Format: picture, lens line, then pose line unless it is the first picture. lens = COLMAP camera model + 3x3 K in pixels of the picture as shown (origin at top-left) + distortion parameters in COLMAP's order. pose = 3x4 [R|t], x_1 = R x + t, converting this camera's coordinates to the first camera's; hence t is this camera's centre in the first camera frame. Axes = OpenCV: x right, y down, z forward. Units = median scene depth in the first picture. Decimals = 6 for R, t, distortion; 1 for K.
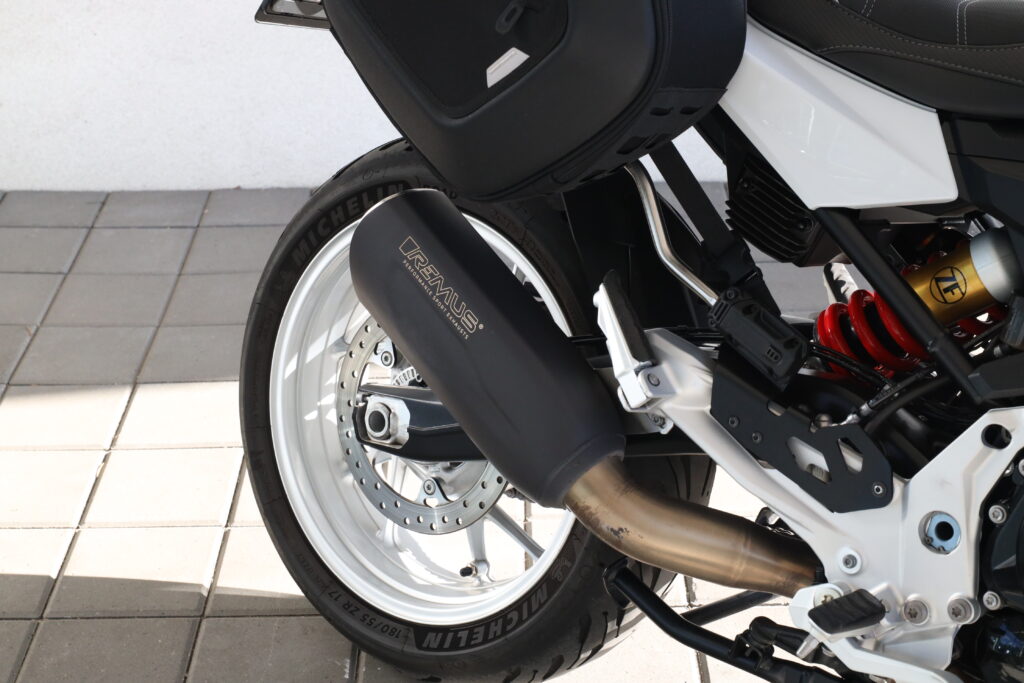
lens RADIAL K [[1699.5, 0, 508.0], [0, 1699.5, 337.2], [0, 0, 1]] dist [0.011796, 0.000000]
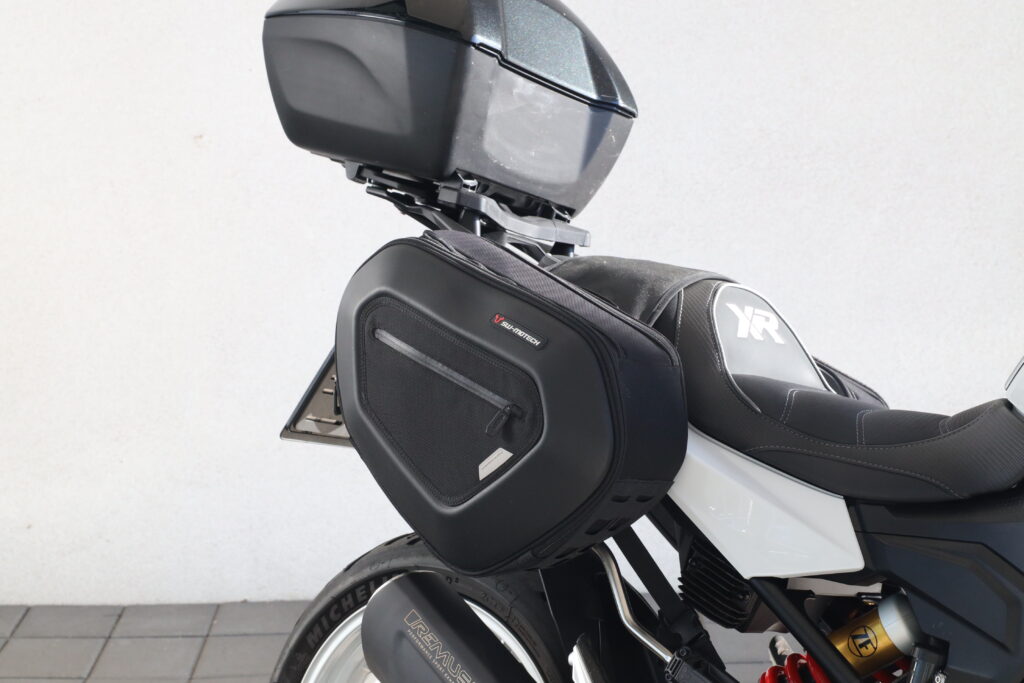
lens RADIAL K [[1699.5, 0, 507.5], [0, 1699.5, 336.1], [0, 0, 1]] dist [0.011796, 0.000000]
pose [[0.999936, -0.003740, 0.010637, -0.003967], [0.006364, 0.965949, -0.258655, 0.064268], [-0.009308, 0.258707, 0.965911, -0.197235]]
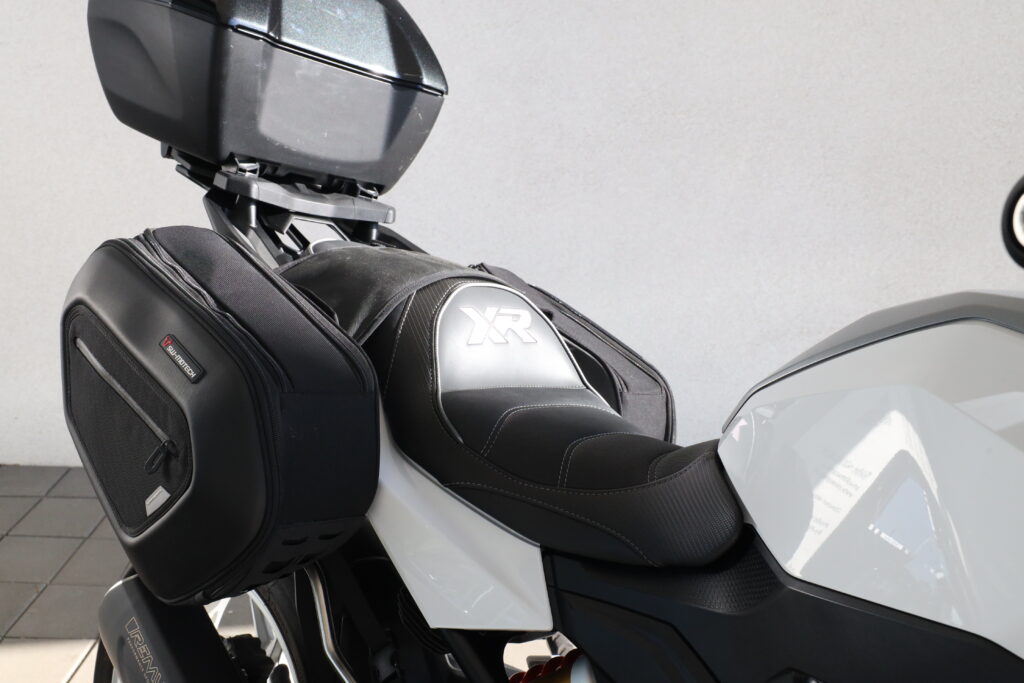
lens RADIAL K [[1105.3, 0, 504.8], [0, 1105.3, 341.6], [0, 0, 1]] dist [0.009450, 0.000000]
pose [[0.997806, 0.009240, -0.065559, 0.249084], [-0.018075, 0.990617, -0.135470, -0.150518], [0.063692, 0.136358, 0.988610, 0.237434]]
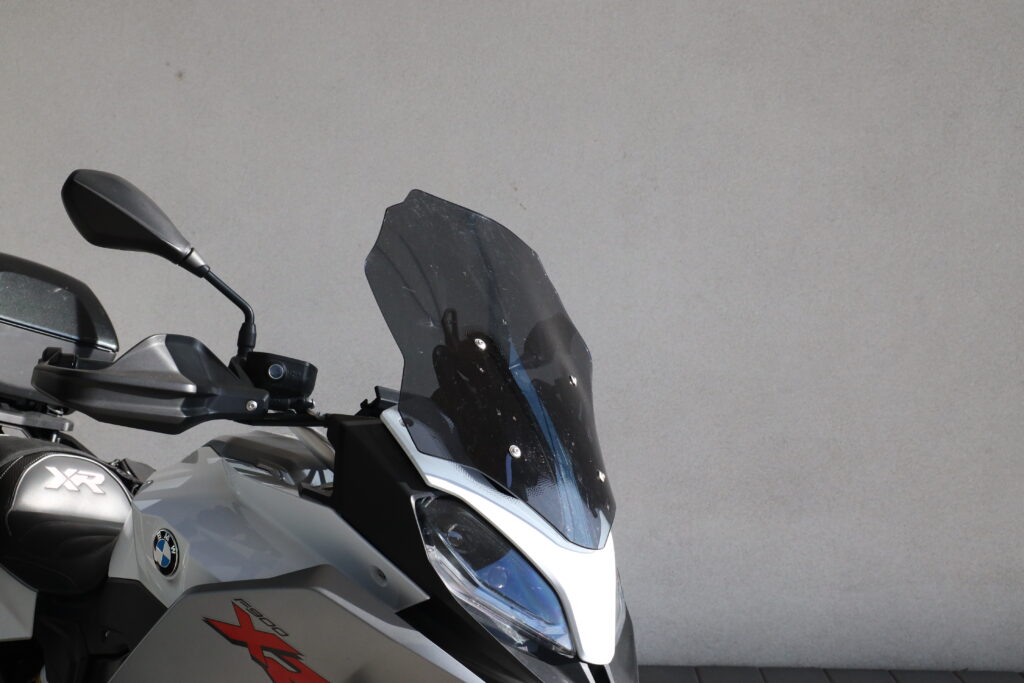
lens RADIAL K [[1105.3, 0, 510.1], [0, 1105.3, 338.8], [0, 0, 1]] dist [0.009450, 0.000000]
pose [[0.998343, 0.010951, -0.056494, 0.777226], [-0.032183, 0.920095, -0.390372, 0.071319], [0.047705, 0.391543, 0.918922, -0.227892]]
